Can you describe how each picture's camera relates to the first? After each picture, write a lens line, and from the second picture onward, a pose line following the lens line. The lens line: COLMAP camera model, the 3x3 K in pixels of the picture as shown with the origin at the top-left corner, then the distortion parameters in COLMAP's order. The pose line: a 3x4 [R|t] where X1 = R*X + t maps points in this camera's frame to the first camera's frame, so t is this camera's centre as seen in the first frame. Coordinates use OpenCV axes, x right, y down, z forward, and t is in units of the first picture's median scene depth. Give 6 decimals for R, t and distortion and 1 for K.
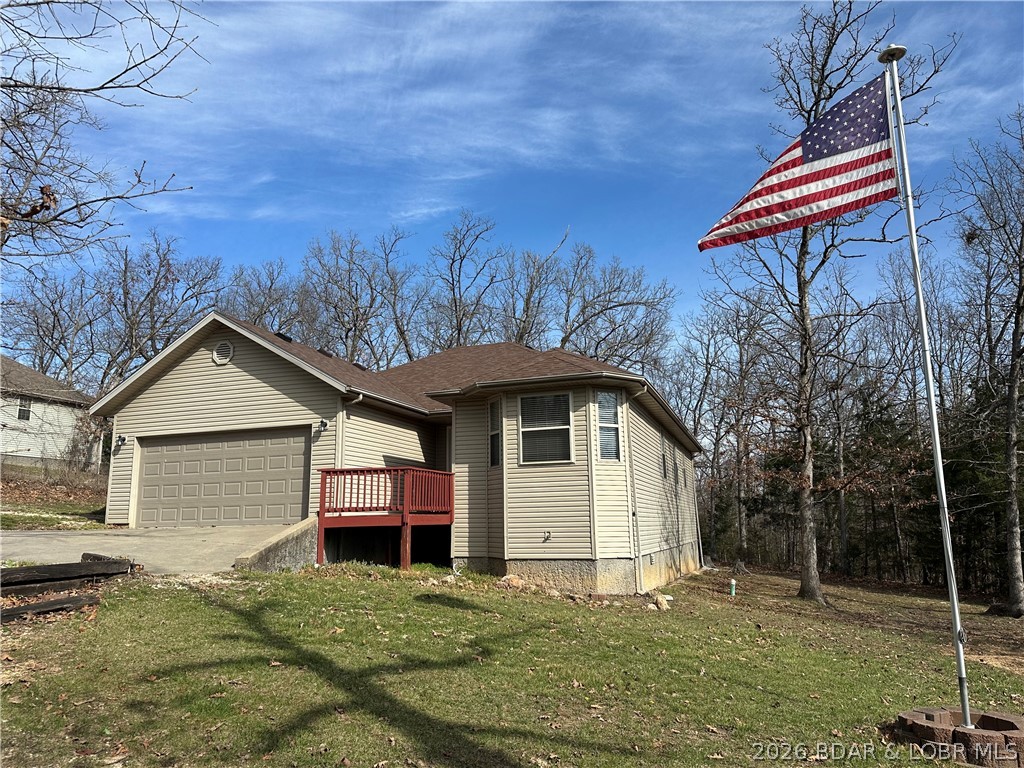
lens RADIAL K [[724.0, 0, 510.5], [0, 724.0, 394.6], [0, 0, 1]] dist [0.106060, -0.143742]
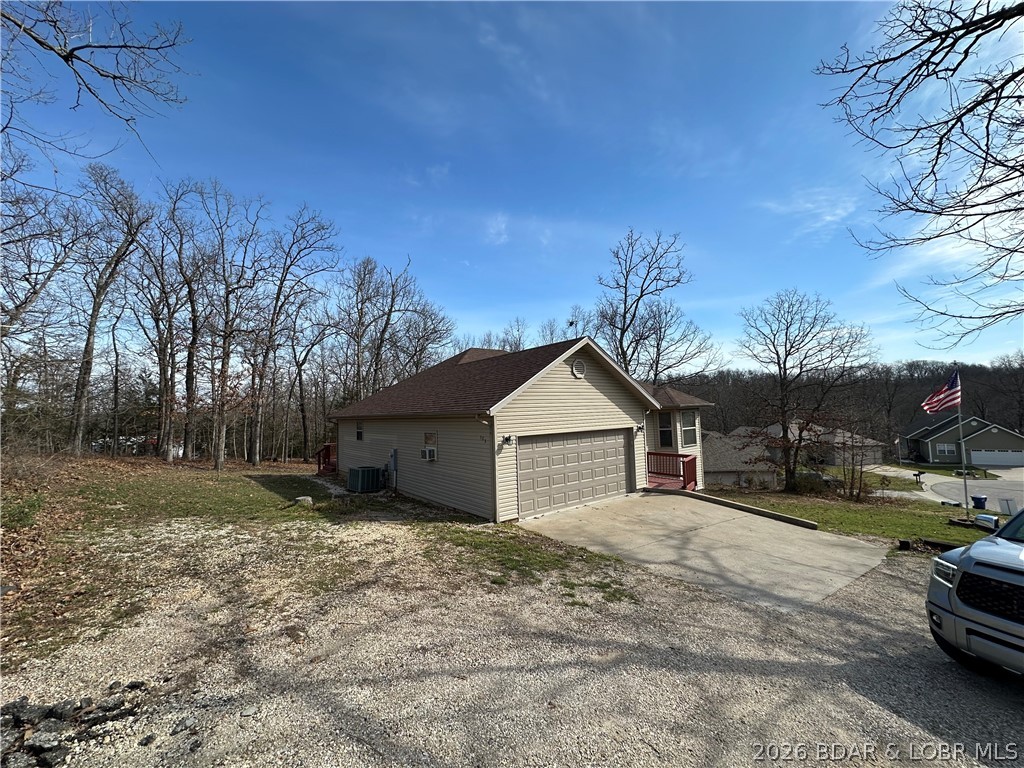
lens RADIAL K [[408.6, 0, 512.0], [0, 408.6, 384.0], [0, 0, 1]] dist [-0.001702, -0.000082]
pose [[0.539764, 0.054320, 0.840062, -1.058212], [-0.129796, 0.991353, 0.019295, -0.030216], [-0.831750, -0.119451, 0.542147, 0.719037]]
